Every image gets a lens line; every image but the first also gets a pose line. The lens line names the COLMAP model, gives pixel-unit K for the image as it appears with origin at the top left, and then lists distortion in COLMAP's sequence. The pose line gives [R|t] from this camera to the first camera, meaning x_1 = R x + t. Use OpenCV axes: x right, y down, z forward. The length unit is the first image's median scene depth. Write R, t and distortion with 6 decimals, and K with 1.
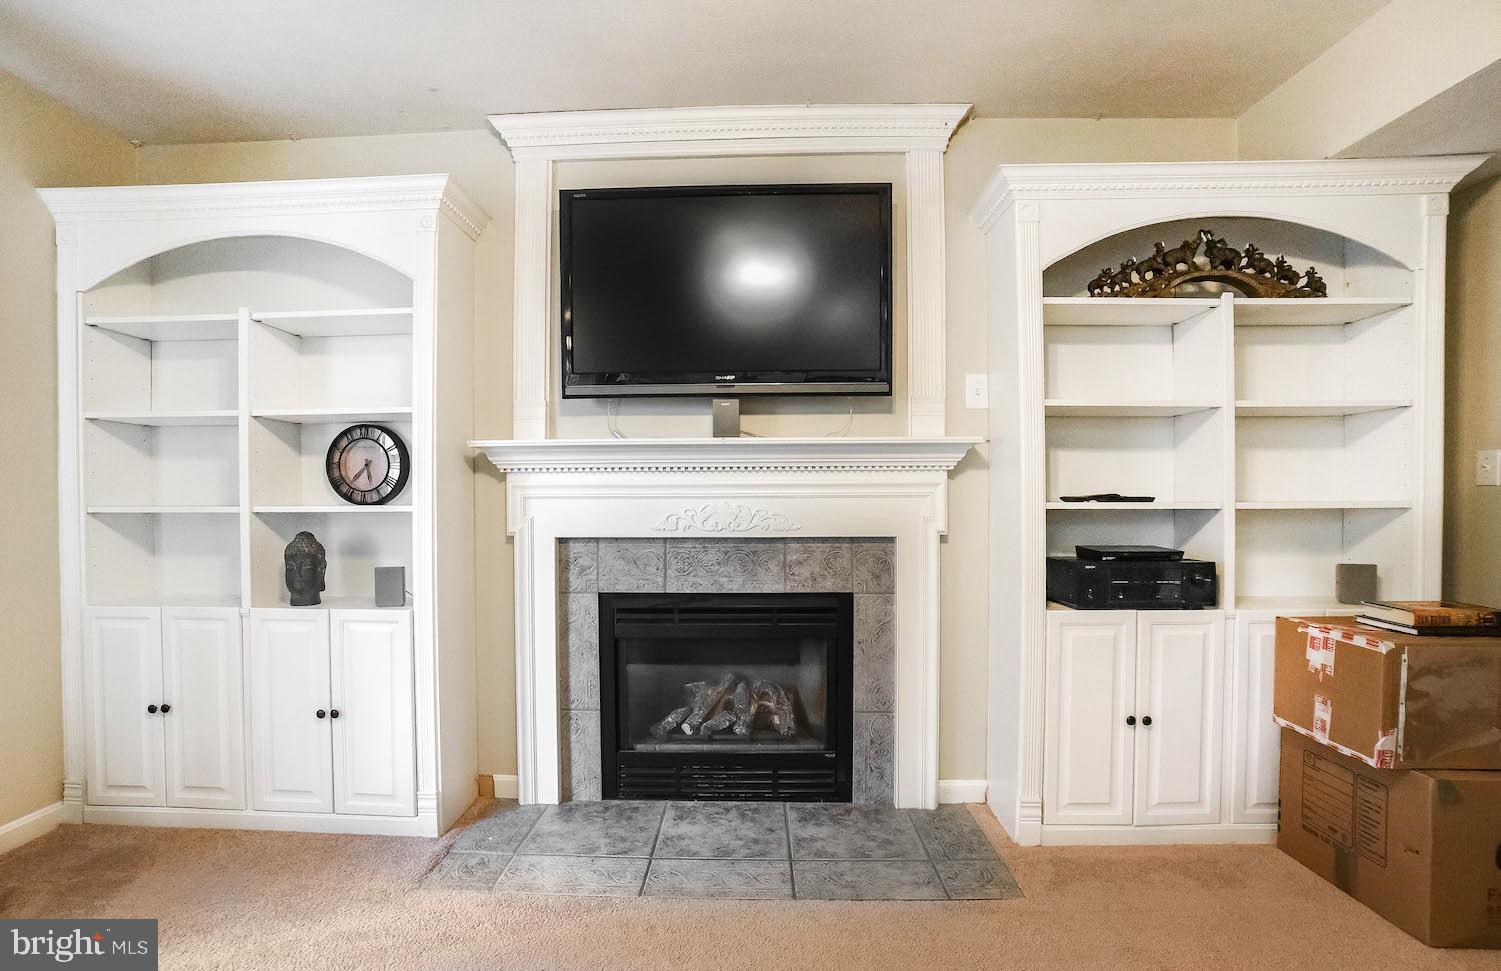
lens RADIAL K [[722.8, 0, 730.3], [0, 722.8, 507.8], [0, 0, 1]] dist [-0.088854, 0.043124]
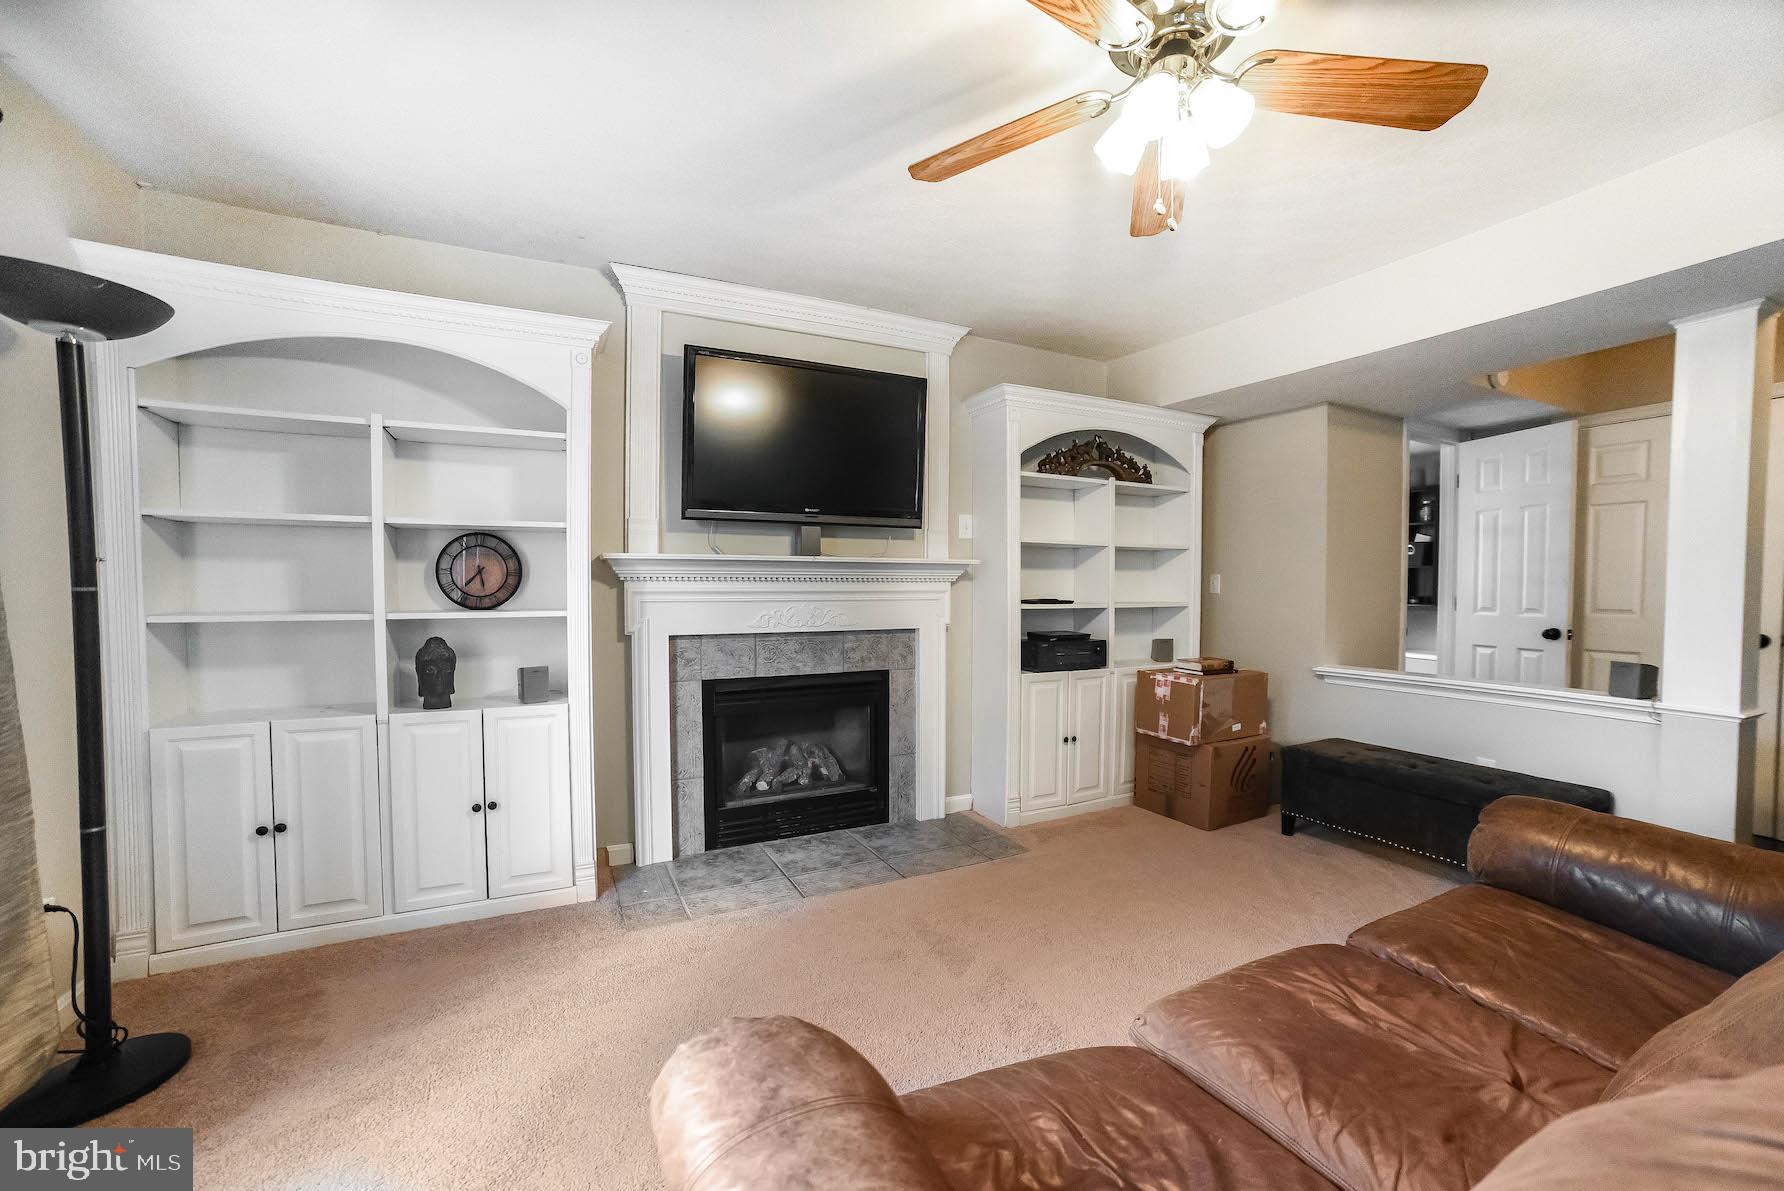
lens RADIAL K [[727.3, 0, 888.1], [0, 727.3, 611.9], [0, 0, 1]] dist [-0.073019, 0.031338]
pose [[0.875854, -0.011875, 0.482430, -0.519477], [0.000621, 0.999724, 0.023481, -0.026299], [-0.482576, -0.020266, 0.875620, -0.223615]]
